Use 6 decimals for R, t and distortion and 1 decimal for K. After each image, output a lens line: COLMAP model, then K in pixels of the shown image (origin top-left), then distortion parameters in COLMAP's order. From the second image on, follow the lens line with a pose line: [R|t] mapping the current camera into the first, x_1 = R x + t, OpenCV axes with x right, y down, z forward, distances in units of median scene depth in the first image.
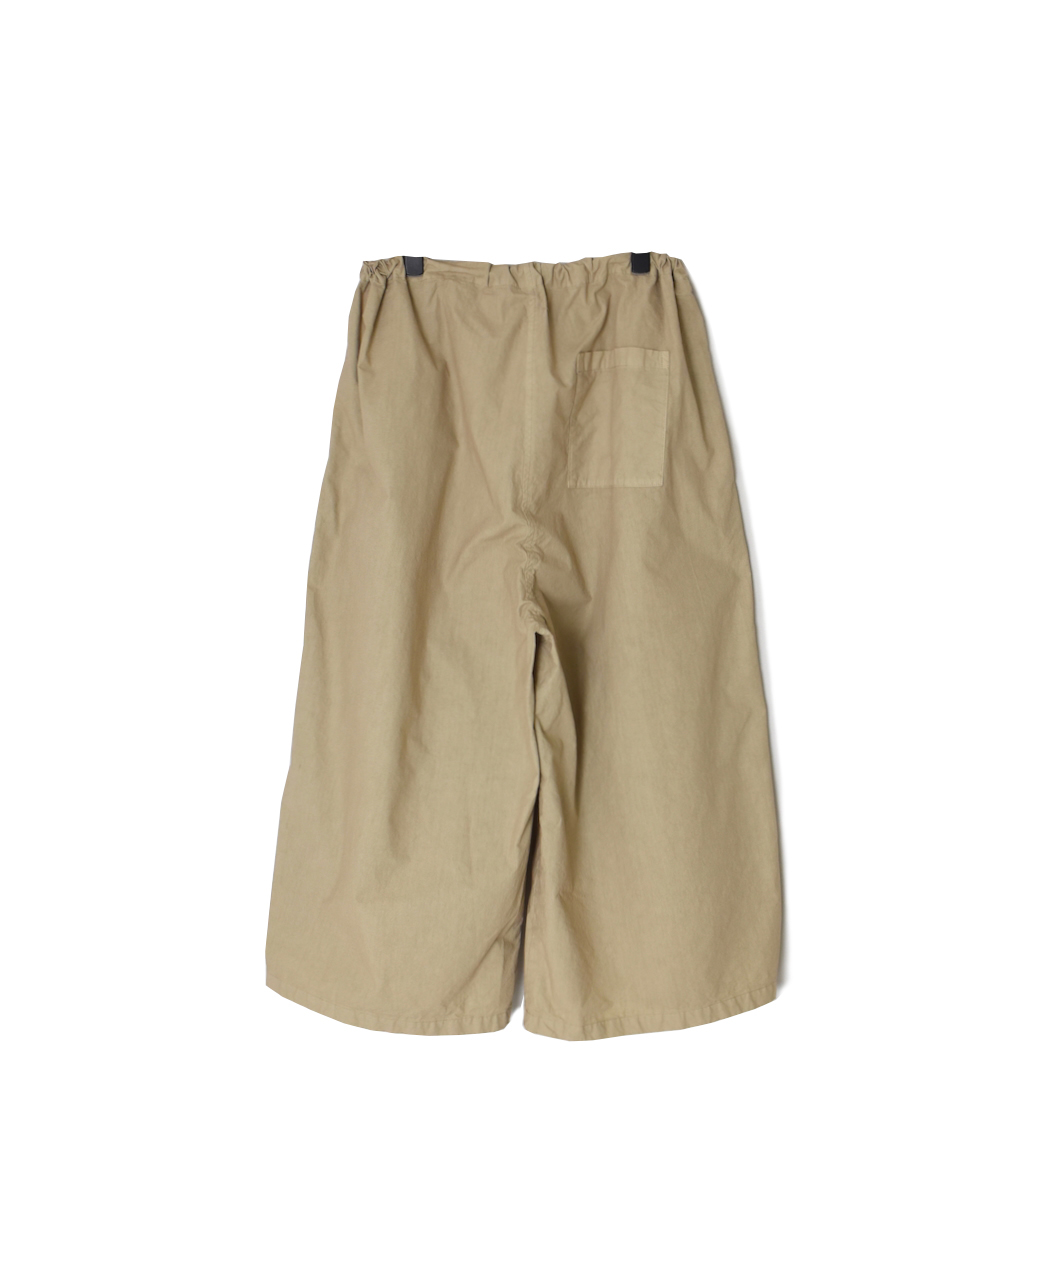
lens RADIAL K [[1102.0, 0, 524.5], [0, 1102.0, 640.0], [0, 0, 1]] dist [-0.109164, -0.002131]
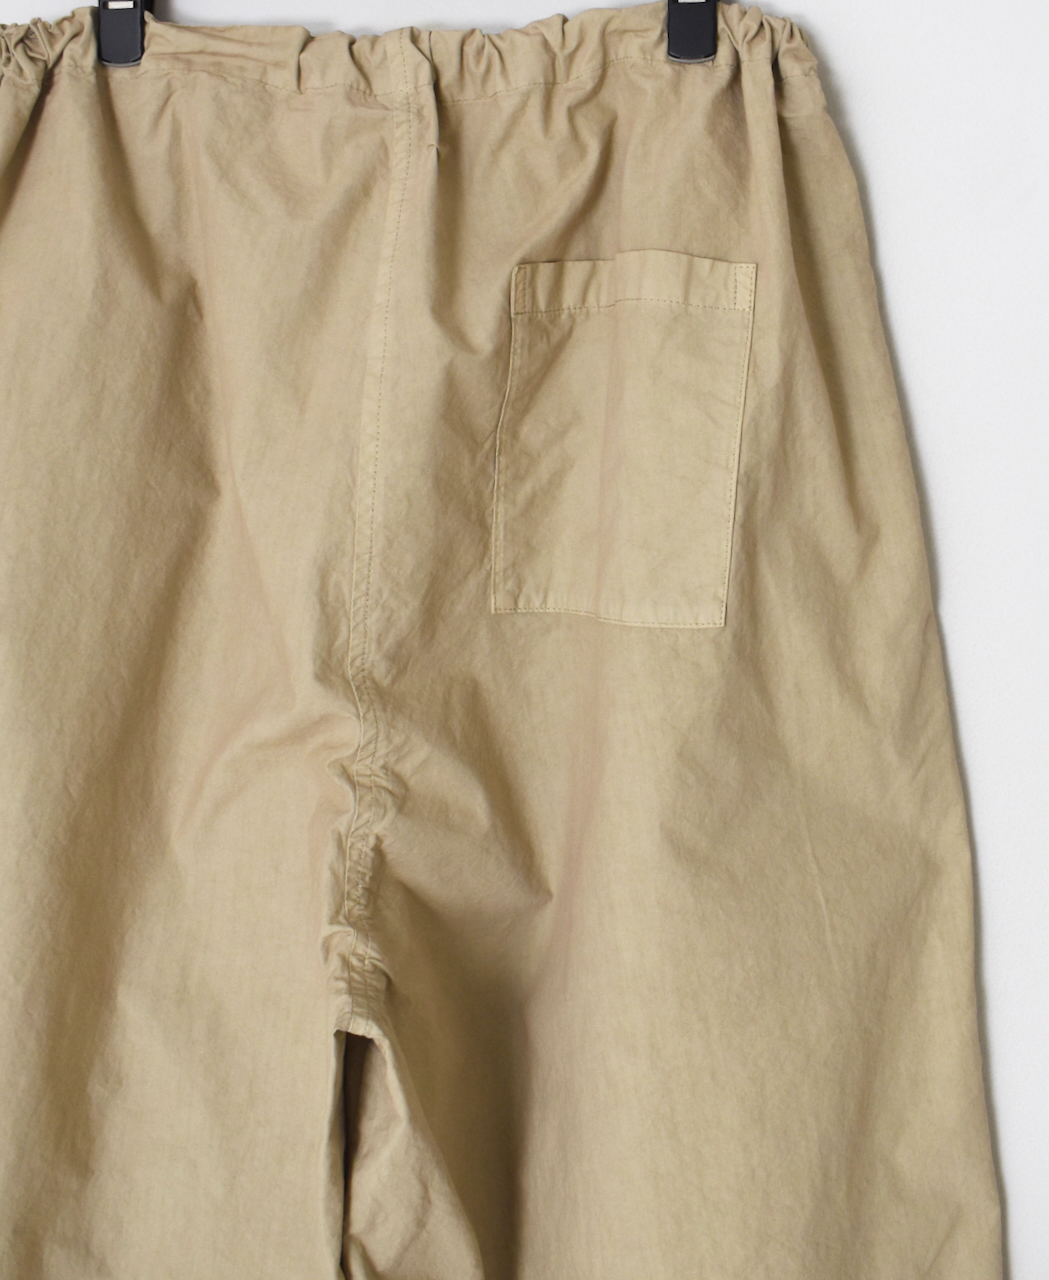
lens RADIAL K [[1809.4, 0, 524.4], [0, 1809.4, 606.5], [0, 0, 1]] dist [-0.110644, -0.012970]
pose [[0.995772, 0.038740, -0.083286, 0.107490], [-0.045218, 0.995978, -0.077354, -0.096190], [0.079954, 0.080793, 0.993519, 0.389513]]
